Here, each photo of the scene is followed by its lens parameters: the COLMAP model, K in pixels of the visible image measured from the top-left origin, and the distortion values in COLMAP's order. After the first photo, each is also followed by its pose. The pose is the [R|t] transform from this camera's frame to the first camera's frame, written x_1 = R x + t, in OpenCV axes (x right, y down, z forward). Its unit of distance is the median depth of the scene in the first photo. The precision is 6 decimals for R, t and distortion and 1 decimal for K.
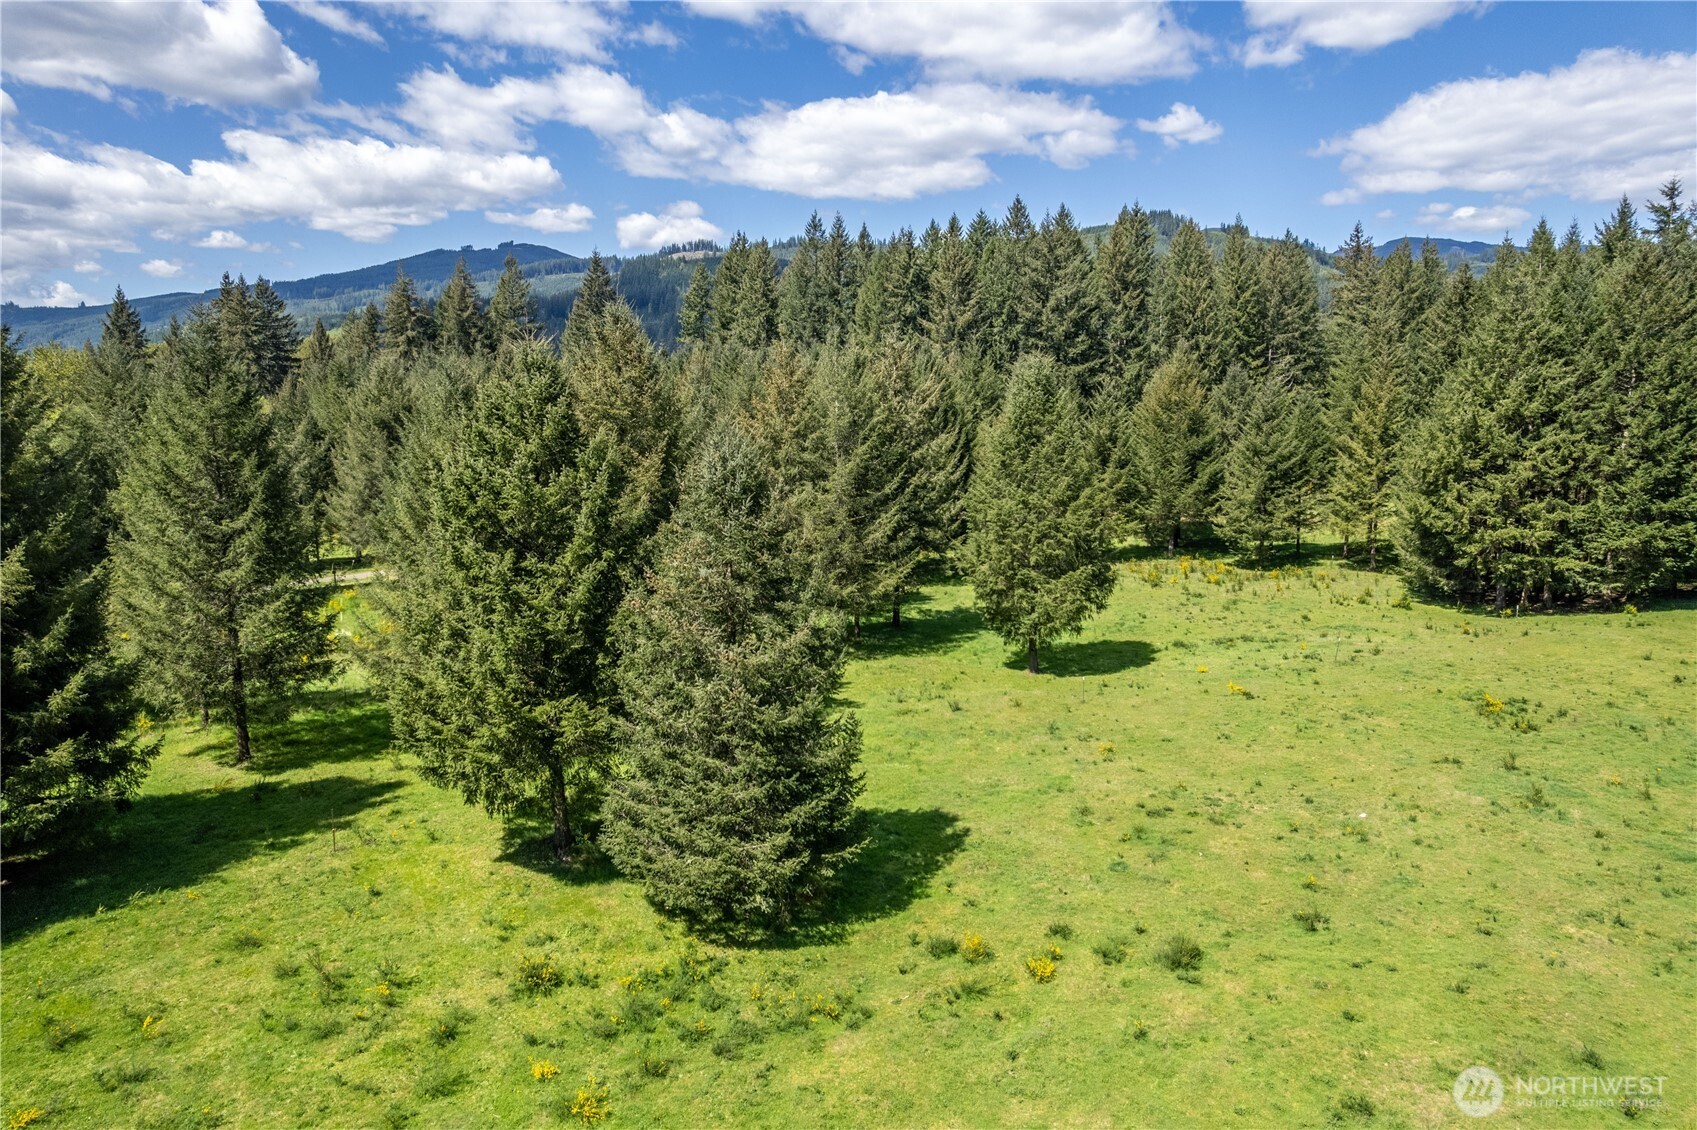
lens RADIAL K [[1082.3, 0, 854.0], [0, 1082.3, 559.6], [0, 0, 1]] dist [-0.091121, 0.064485]
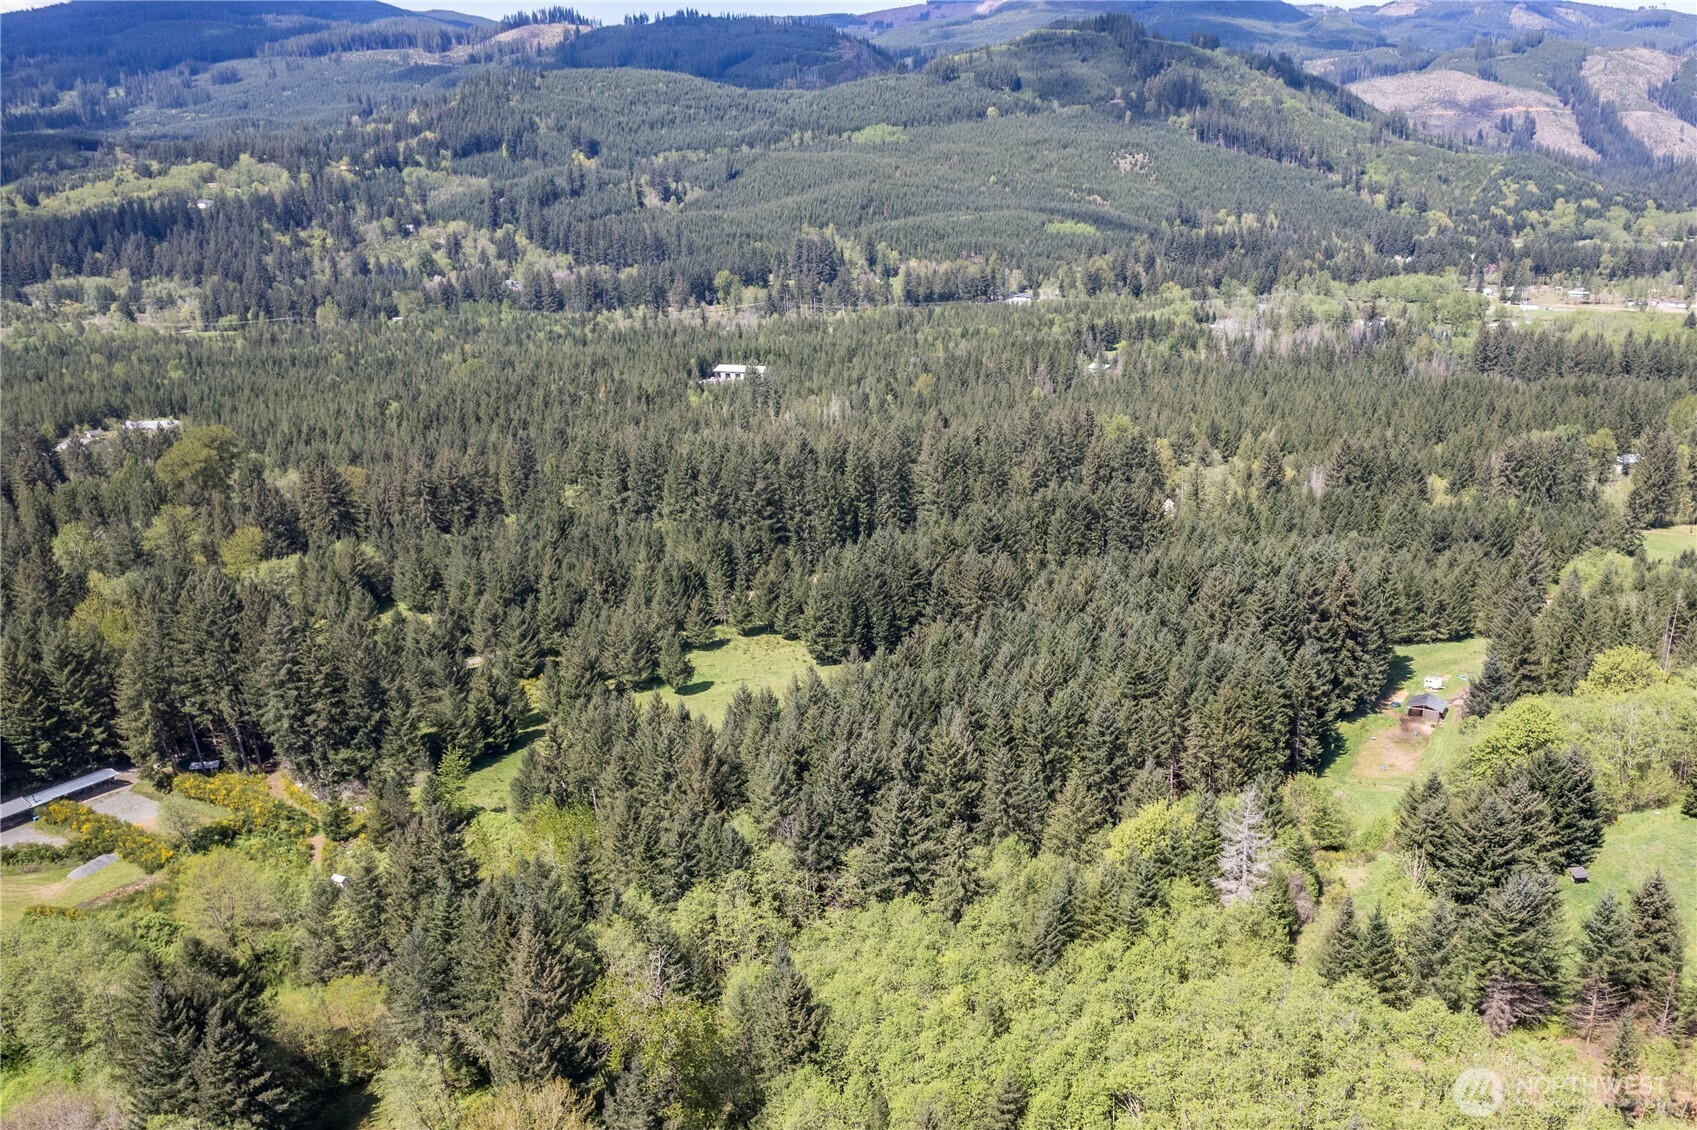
lens RADIAL K [[1082.3, 0, 854.0], [0, 1082.3, 559.6], [0, 0, 1]] dist [-0.091121, 0.064485]
pose [[0.993379, -0.056980, 0.099755, 0.158369], [0.050774, 0.996678, 0.063685, -0.229906], [-0.103052, -0.058198, 0.992972, -1.131188]]
